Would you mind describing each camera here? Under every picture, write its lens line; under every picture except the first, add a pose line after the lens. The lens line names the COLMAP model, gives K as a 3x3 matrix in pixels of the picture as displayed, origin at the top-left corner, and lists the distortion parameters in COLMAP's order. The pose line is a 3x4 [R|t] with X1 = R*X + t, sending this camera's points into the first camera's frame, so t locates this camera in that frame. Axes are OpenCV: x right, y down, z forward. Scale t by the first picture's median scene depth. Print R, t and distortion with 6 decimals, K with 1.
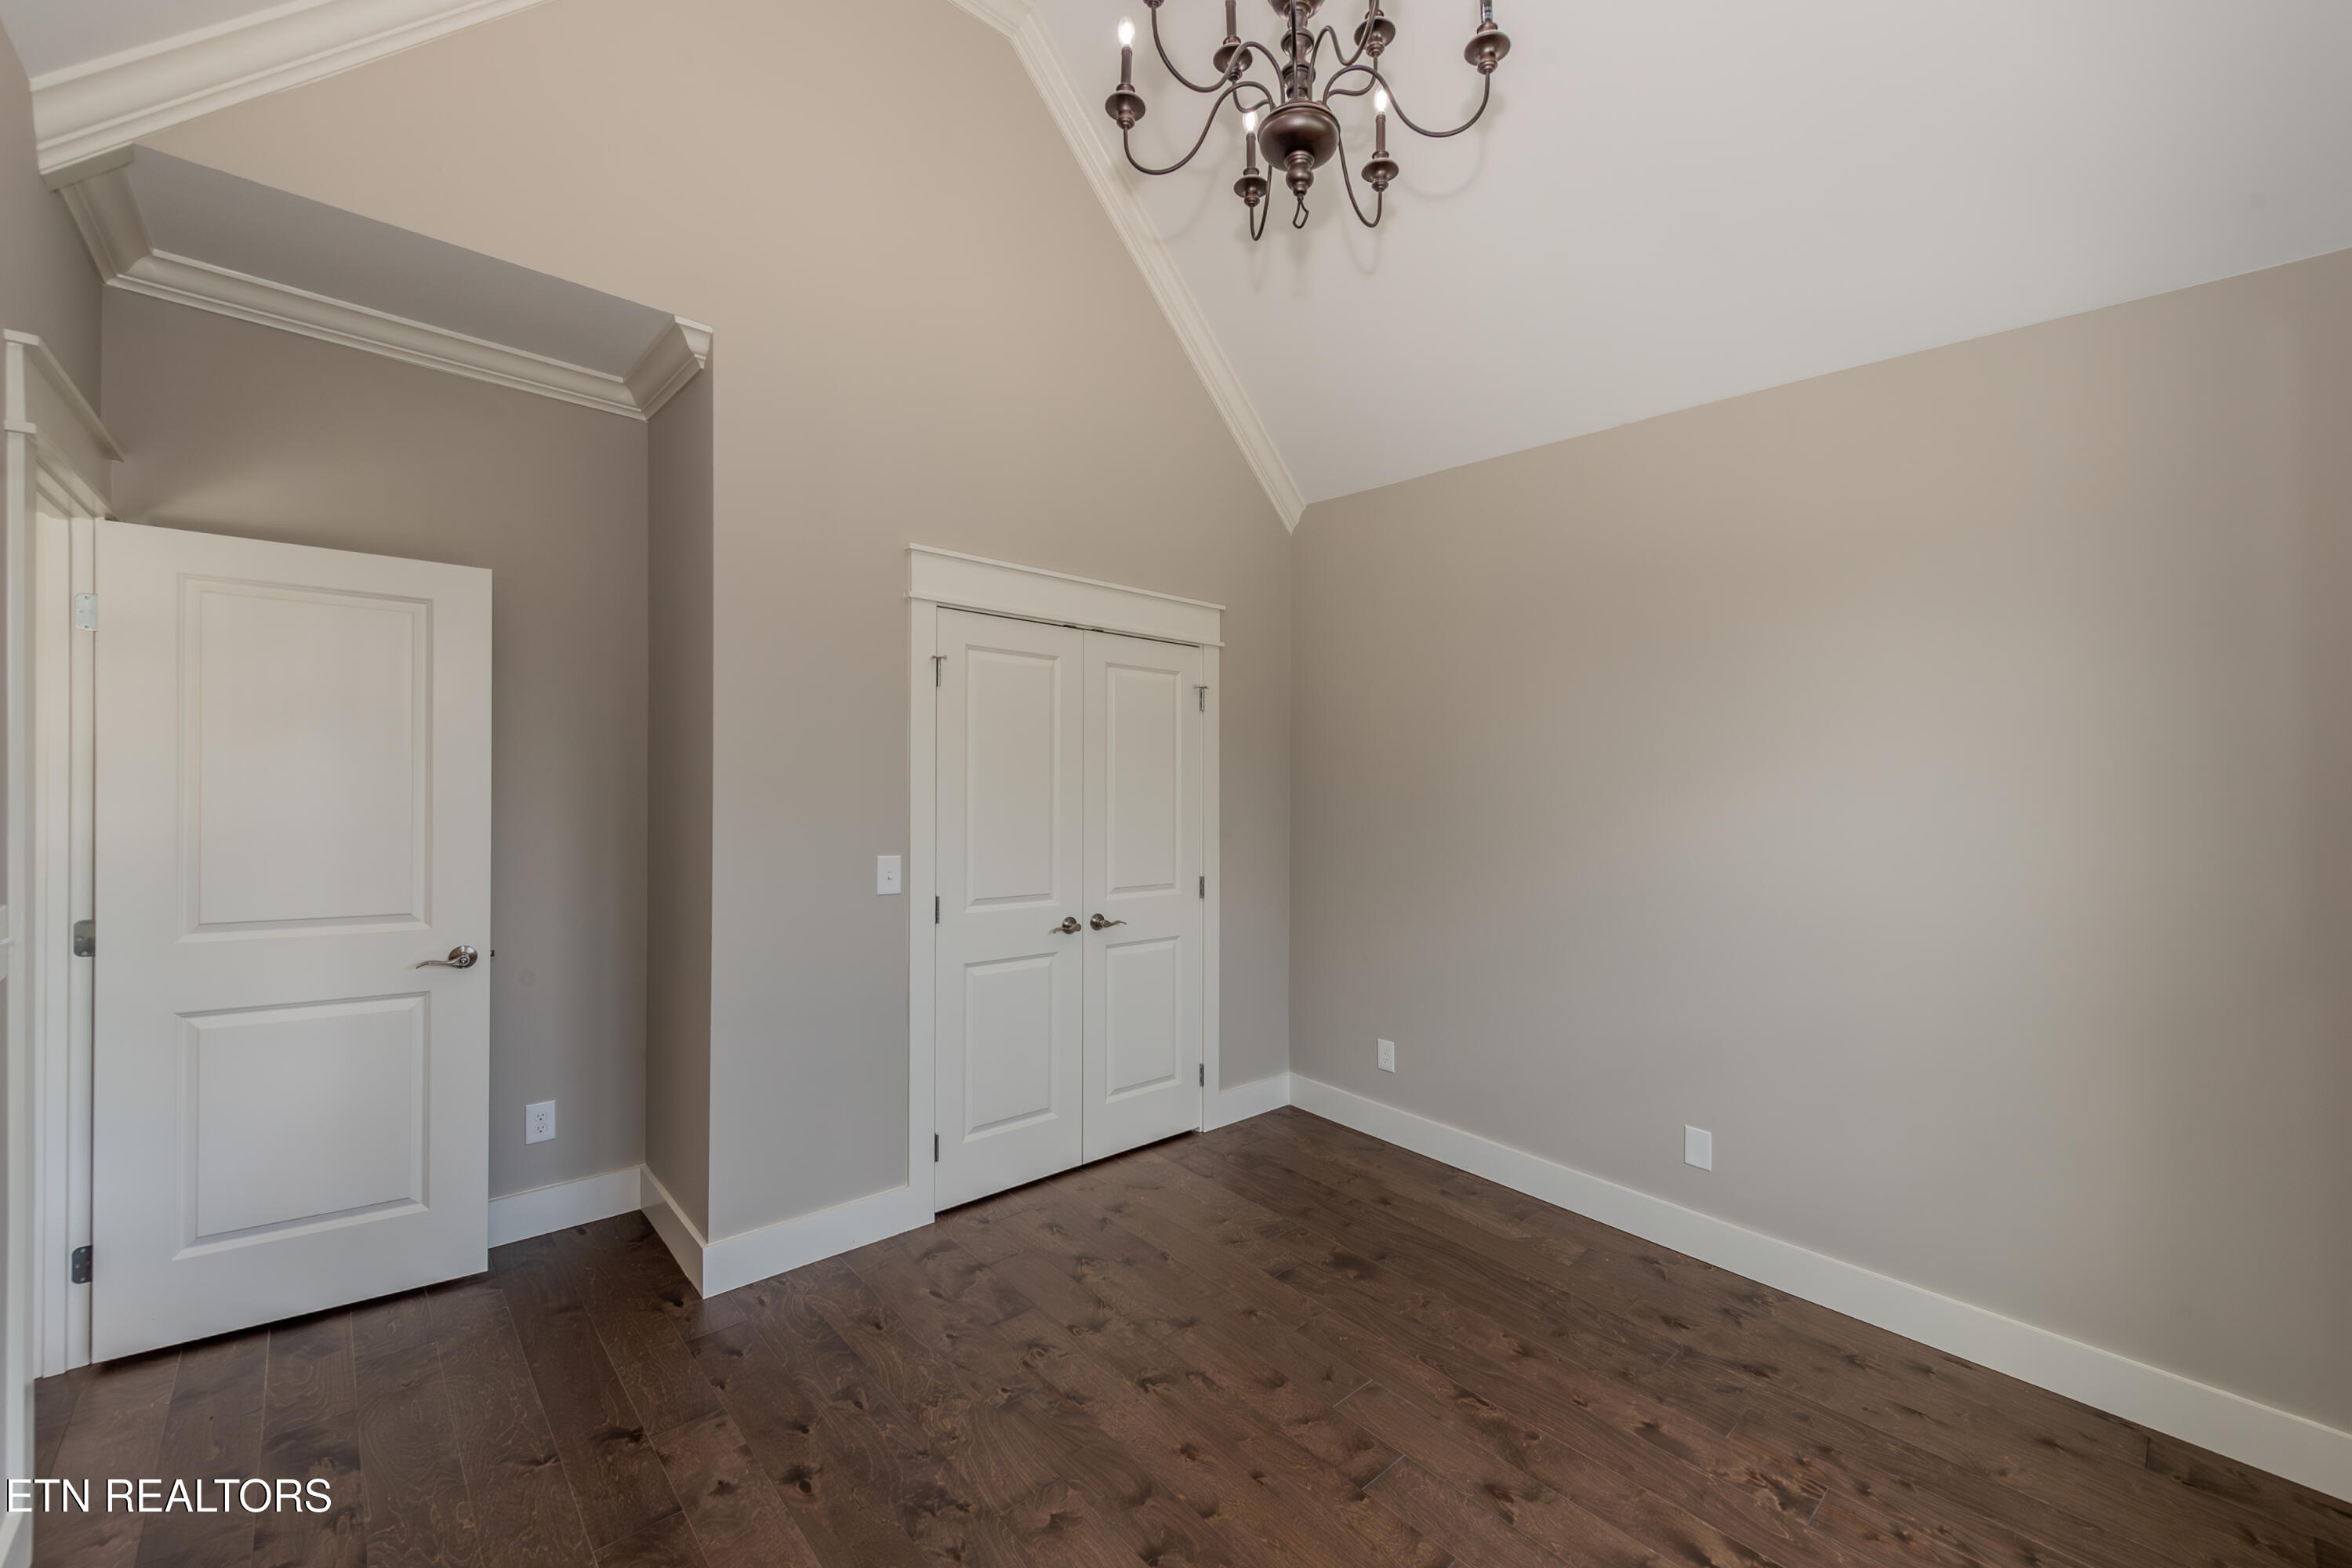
lens RADIAL K [[935.5, 0, 1179.3], [0, 935.5, 763.0], [0, 0, 1]] dist [0.015329, -0.001073]
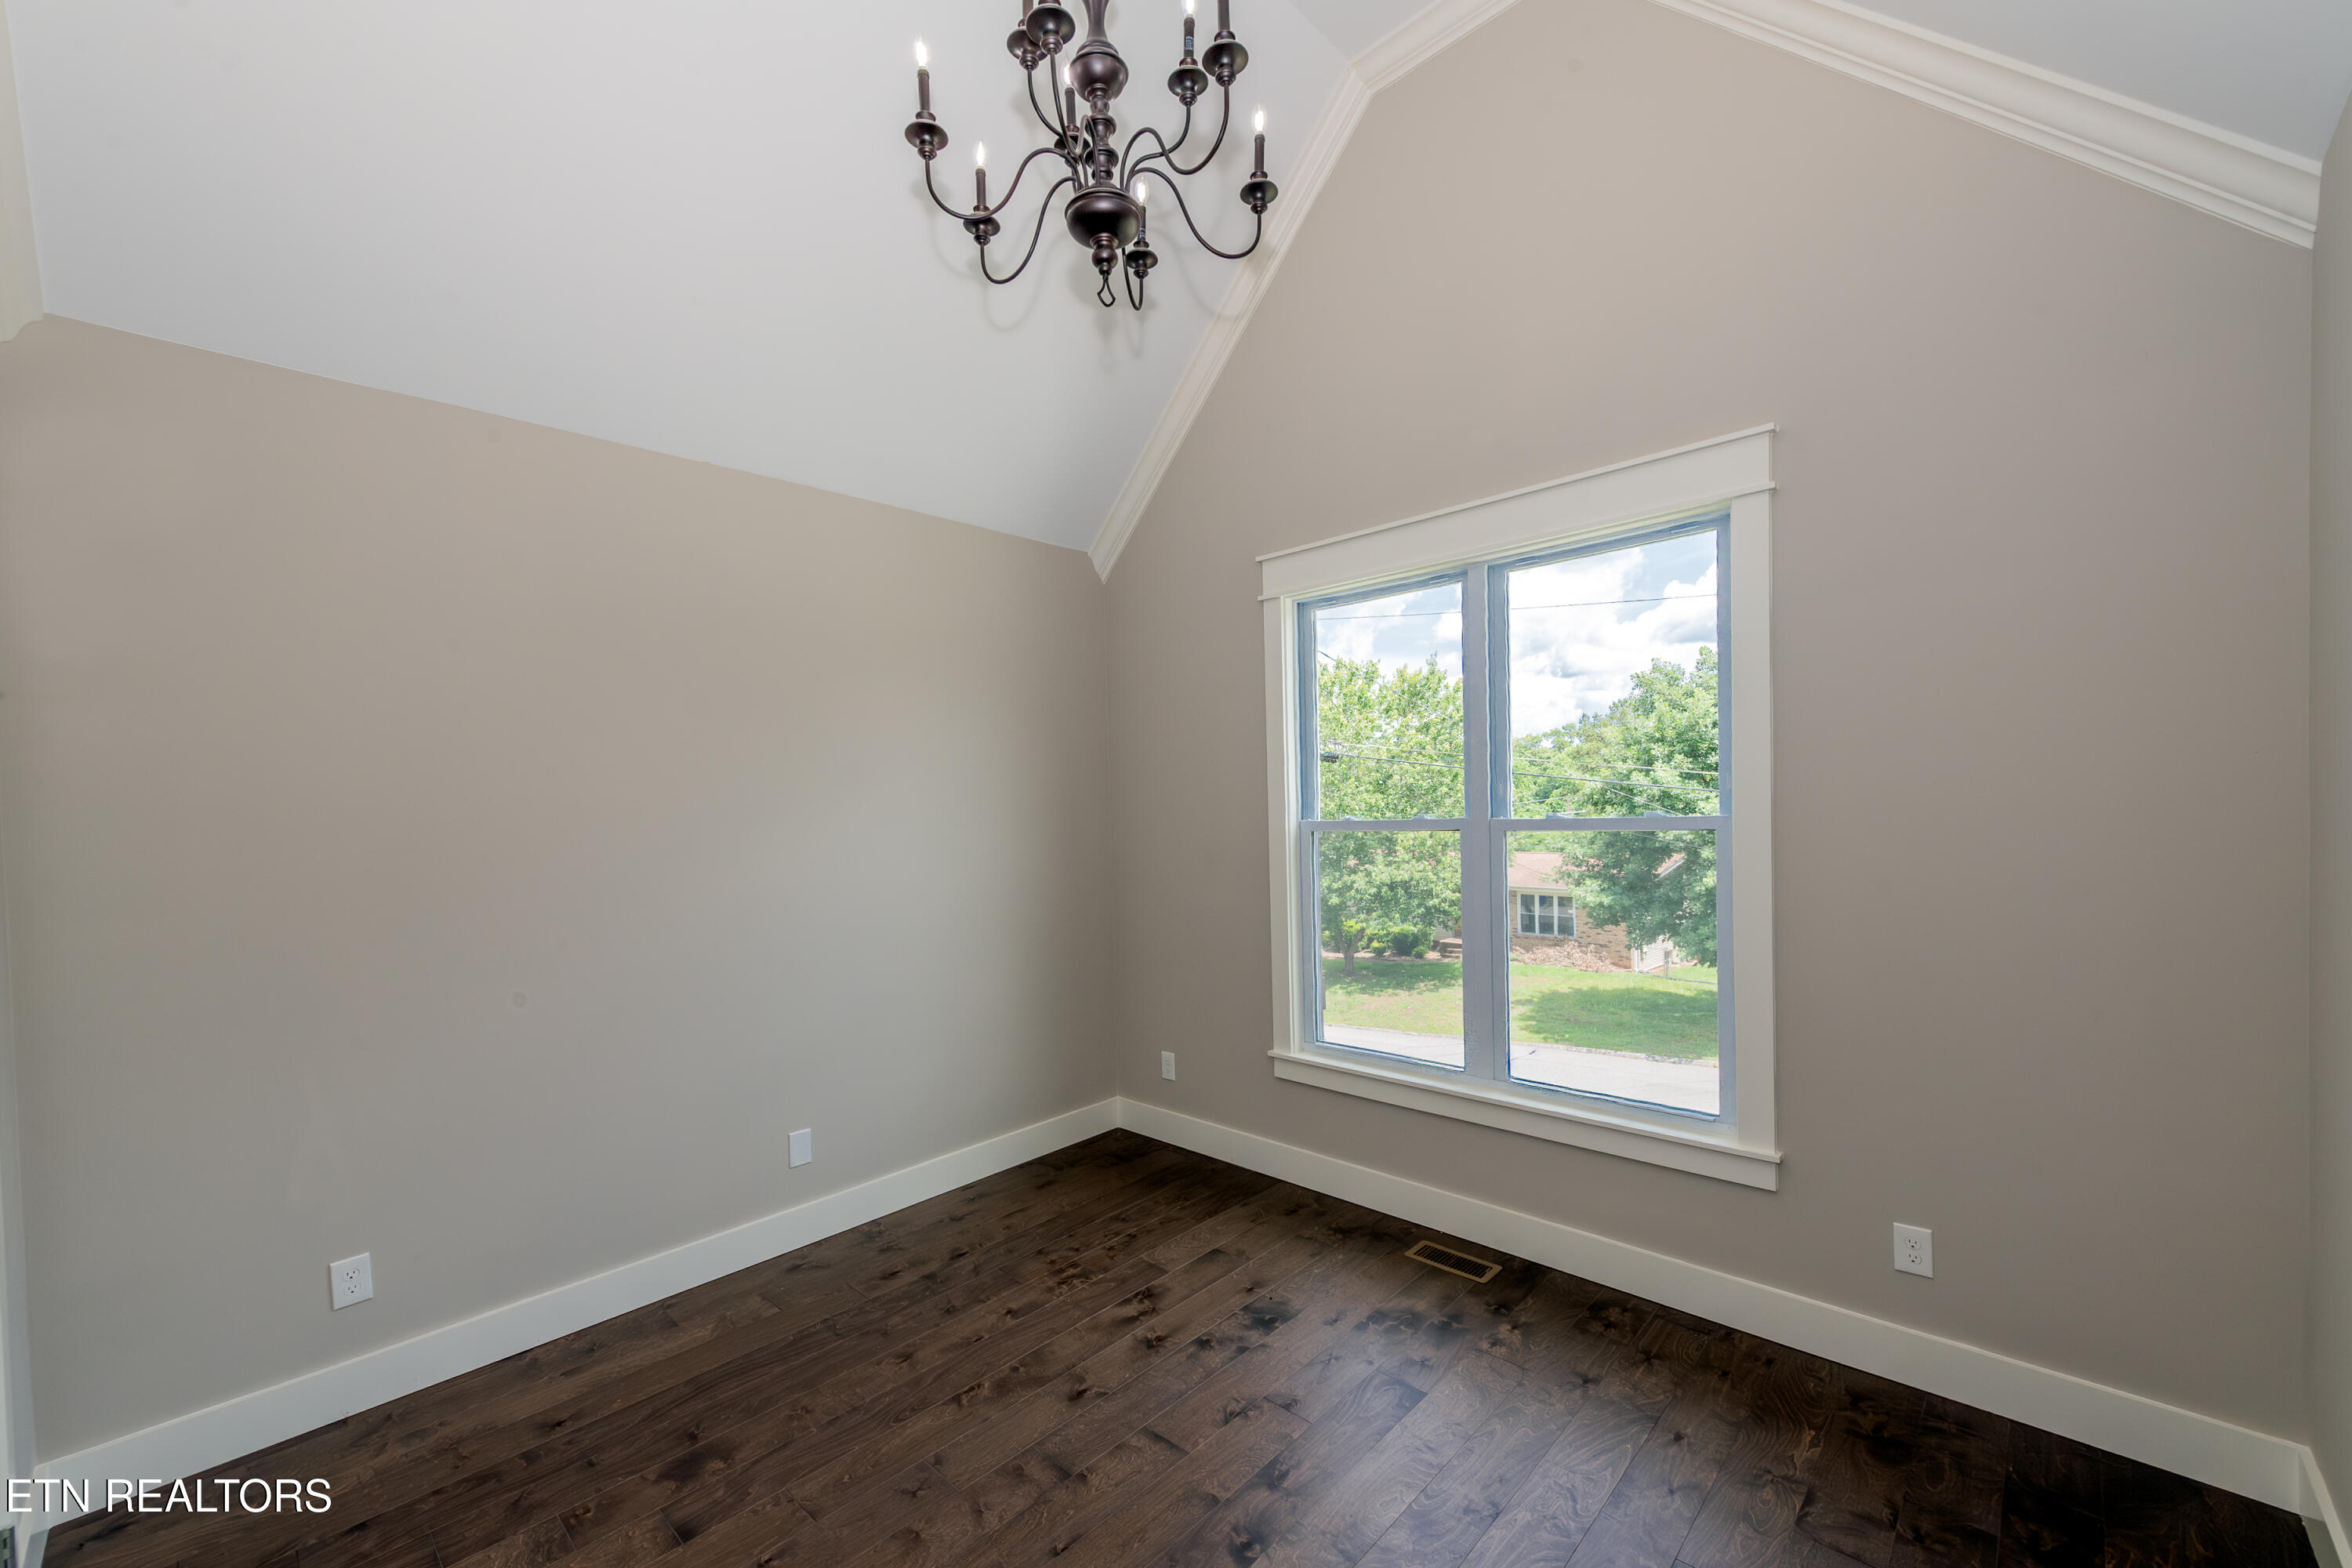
lens RADIAL K [[935.5, 0, 1180.9], [0, 935.5, 785.5], [0, 0, 1]] dist [0.015329, -0.001073]
pose [[-0.071625, -0.004276, 0.997422, -0.725863], [0.023808, 0.999699, 0.005996, -0.018521], [-0.997147, 0.024176, -0.071502, 0.765149]]
